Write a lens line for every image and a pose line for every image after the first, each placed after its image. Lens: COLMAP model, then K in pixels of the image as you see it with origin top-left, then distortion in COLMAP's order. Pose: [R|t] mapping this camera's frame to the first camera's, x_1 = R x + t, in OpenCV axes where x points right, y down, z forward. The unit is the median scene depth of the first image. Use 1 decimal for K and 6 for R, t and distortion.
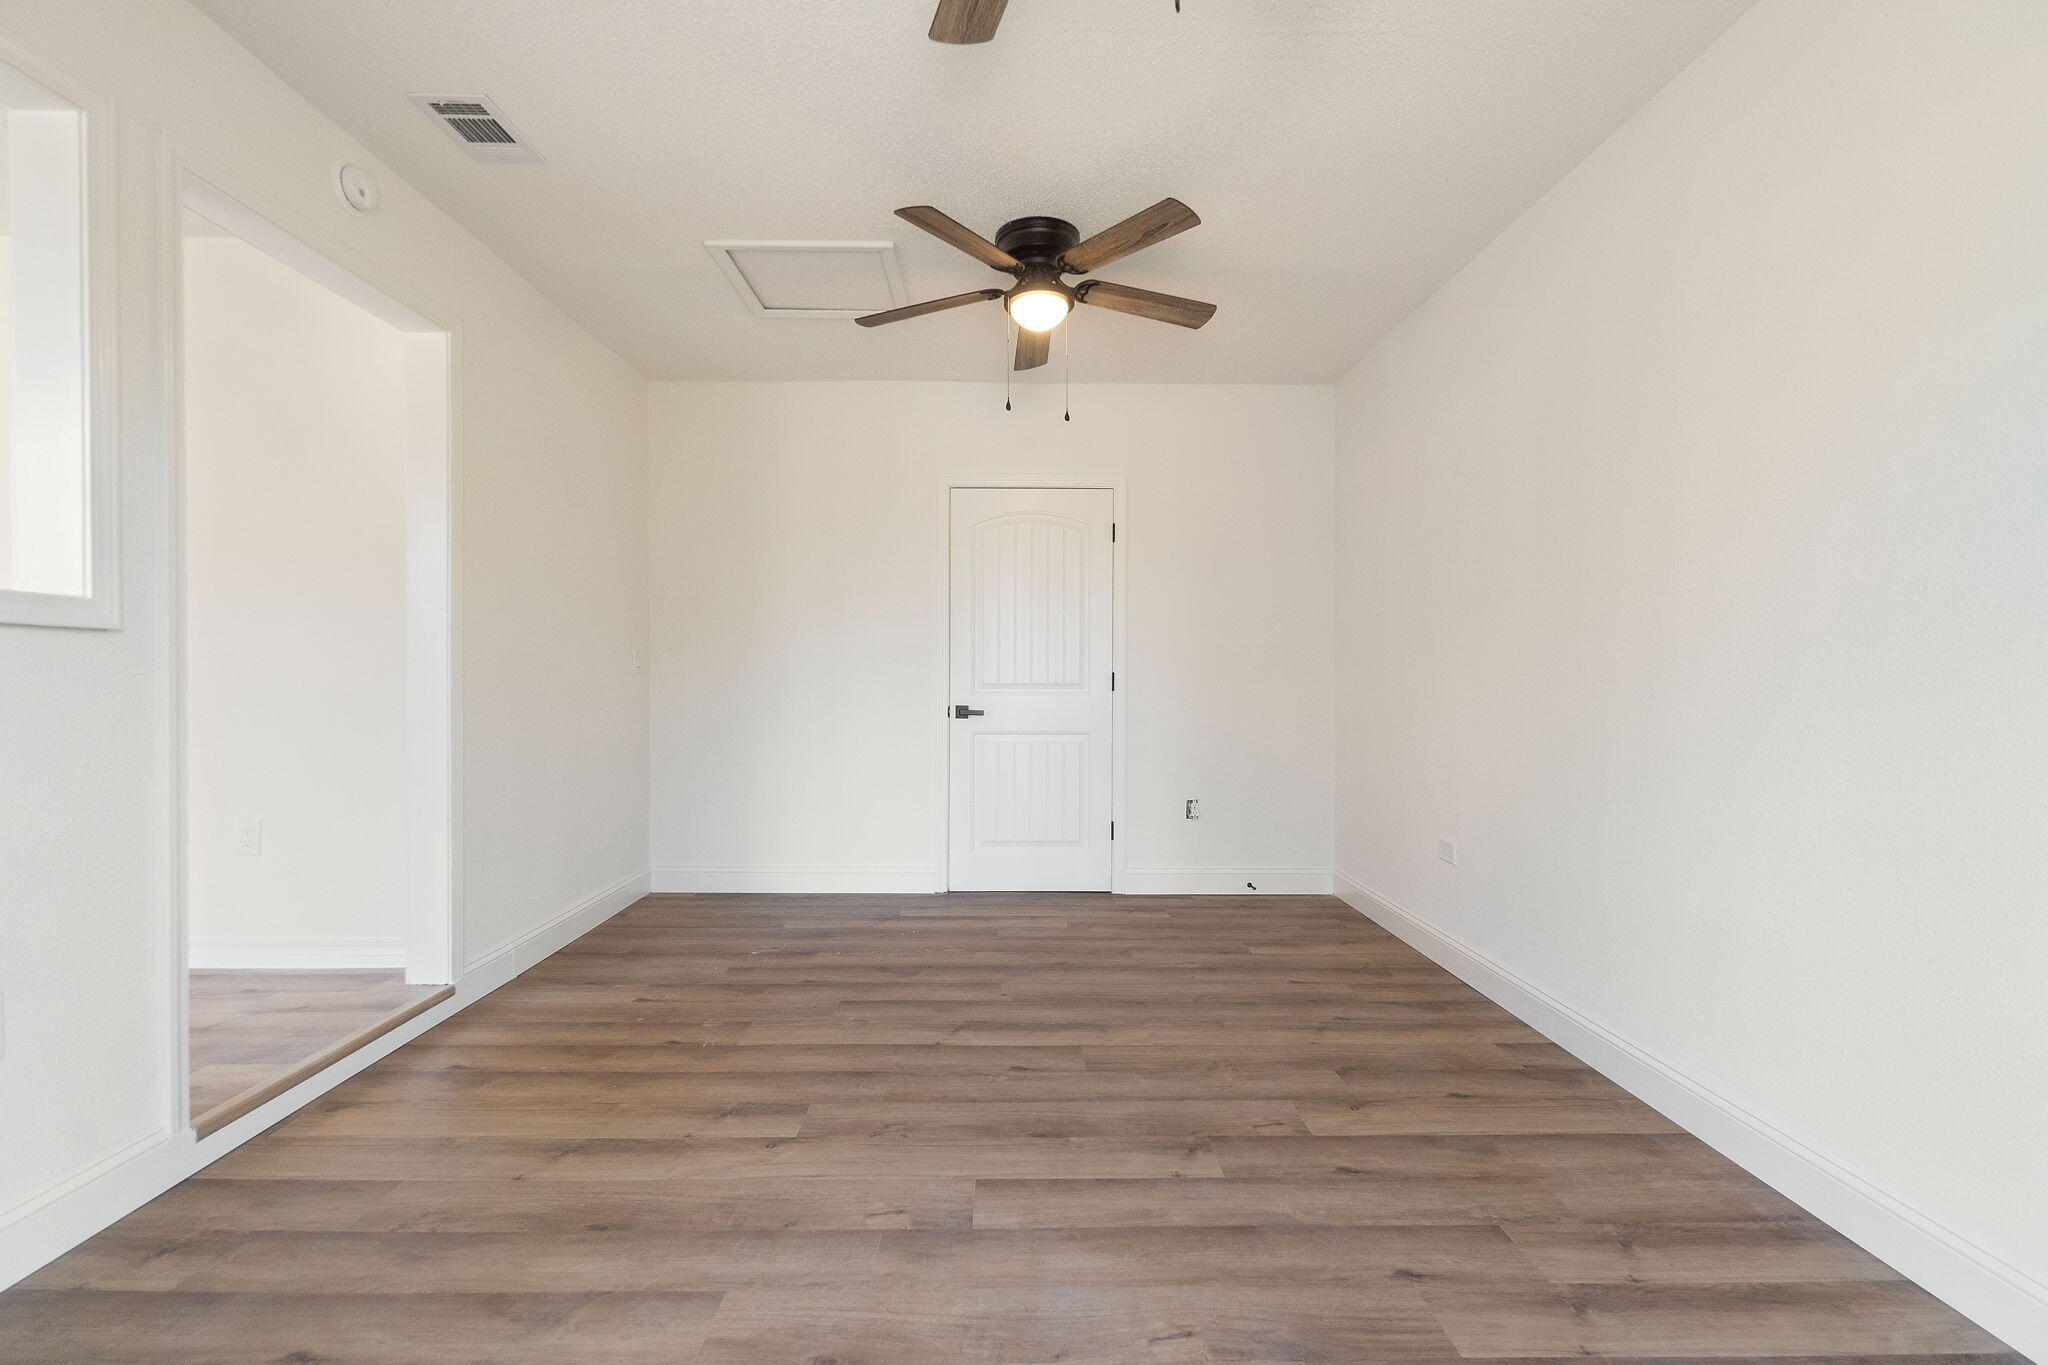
lens RADIAL K [[925.9, 0, 1028.6], [0, 925.9, 668.8], [0, 0, 1]] dist [-0.002820, -0.000559]
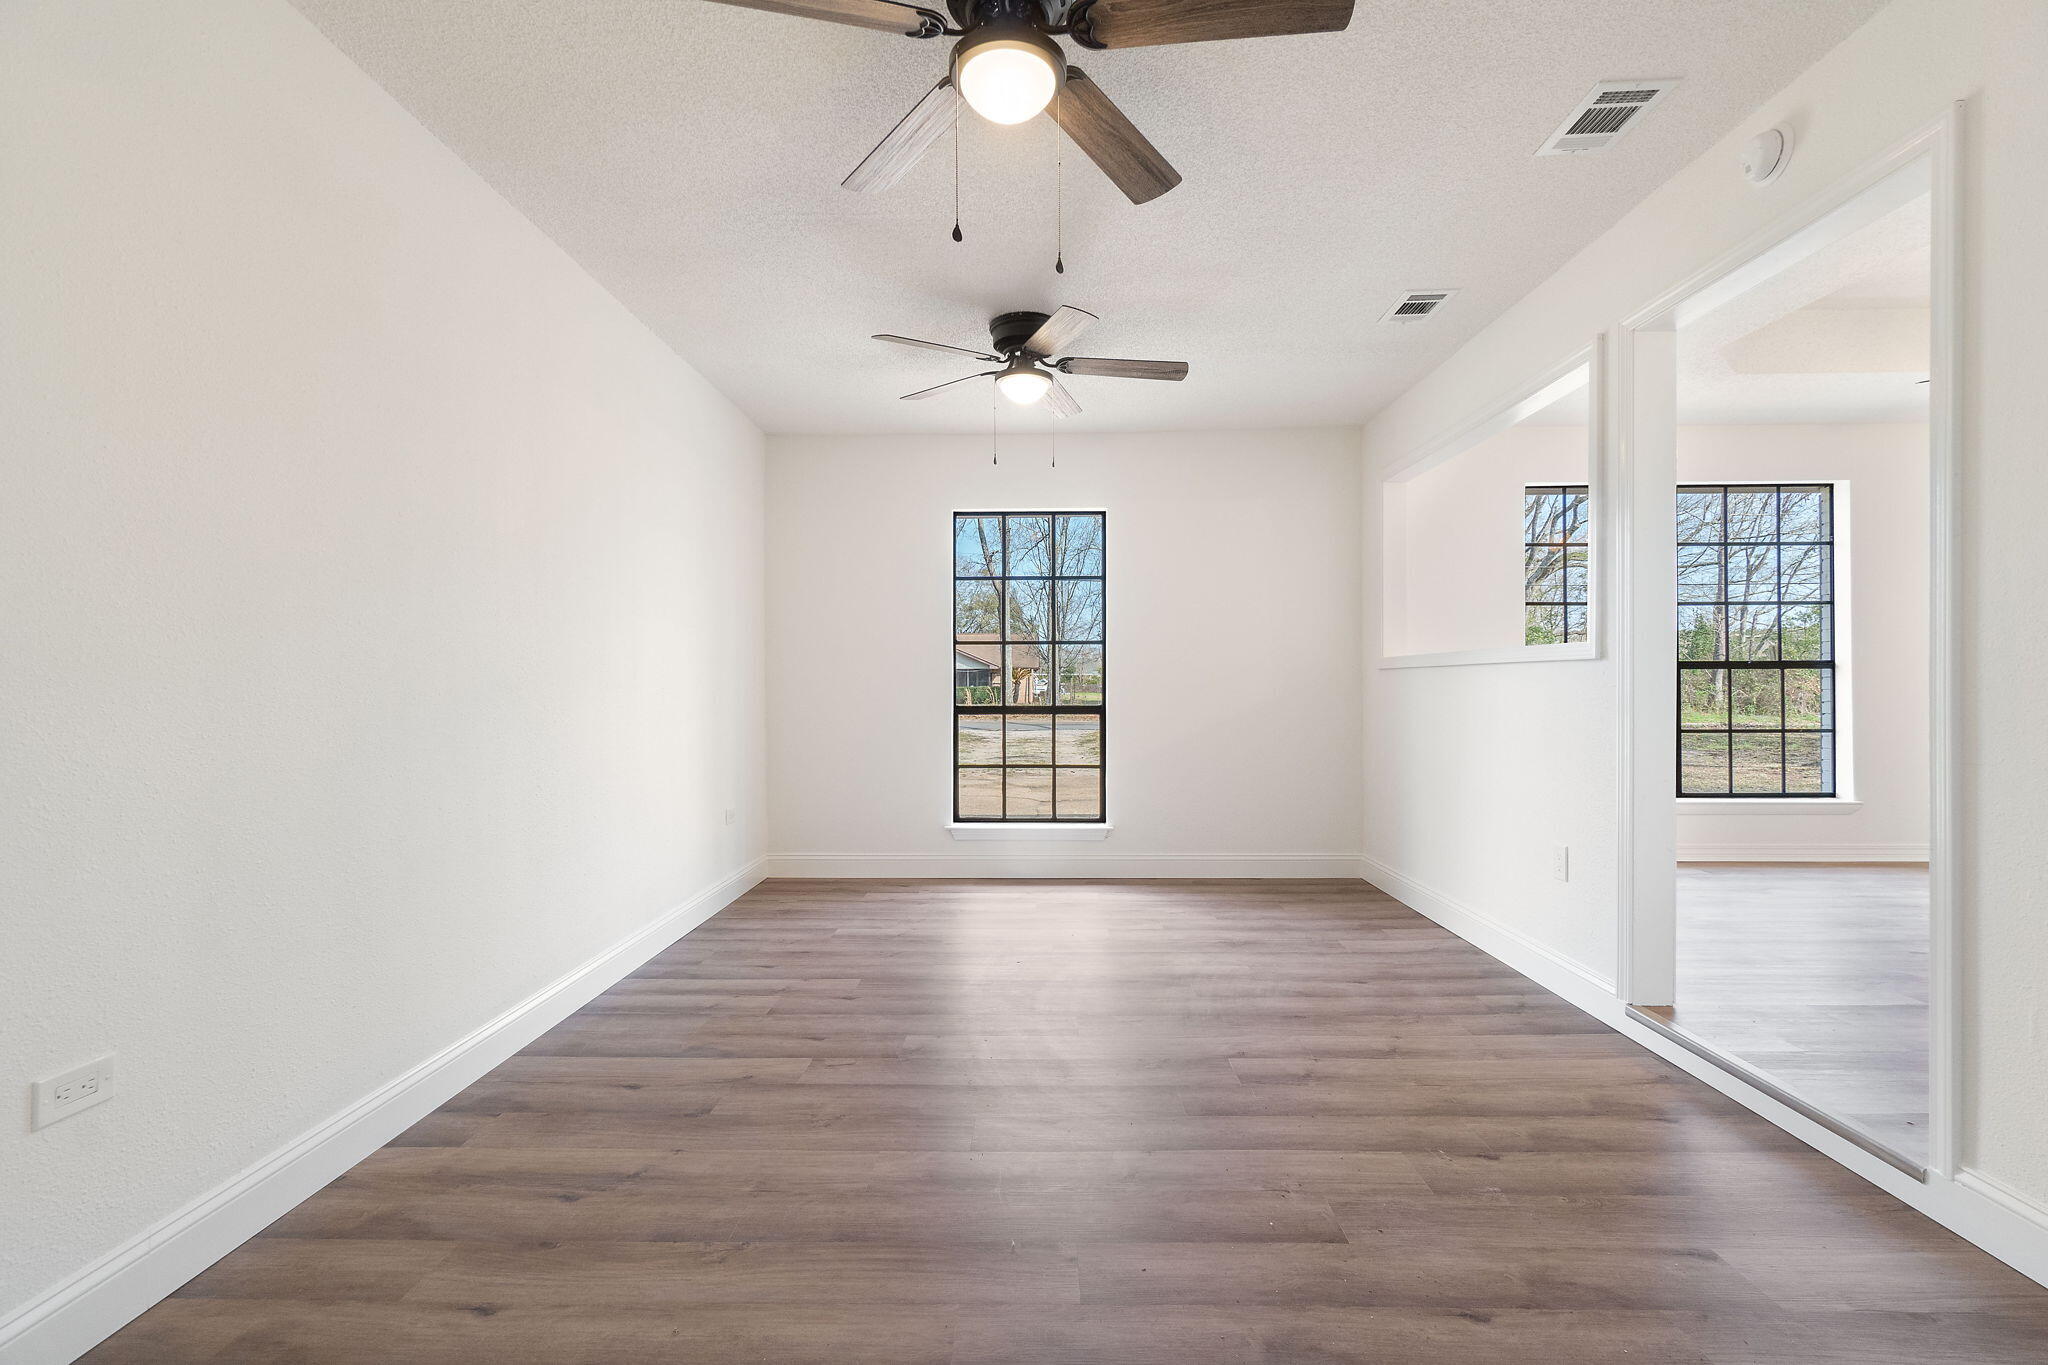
lens RADIAL K [[925.9, 0, 1026.6], [0, 925.9, 694.1], [0, 0, 1]] dist [-0.002820, -0.000559]
pose [[-0.999190, 0.001821, 0.040209, -0.029792], [0.001884, 0.999997, 0.001517, 0.012136], [-0.040206, 0.001592, -0.999190, 2.138193]]
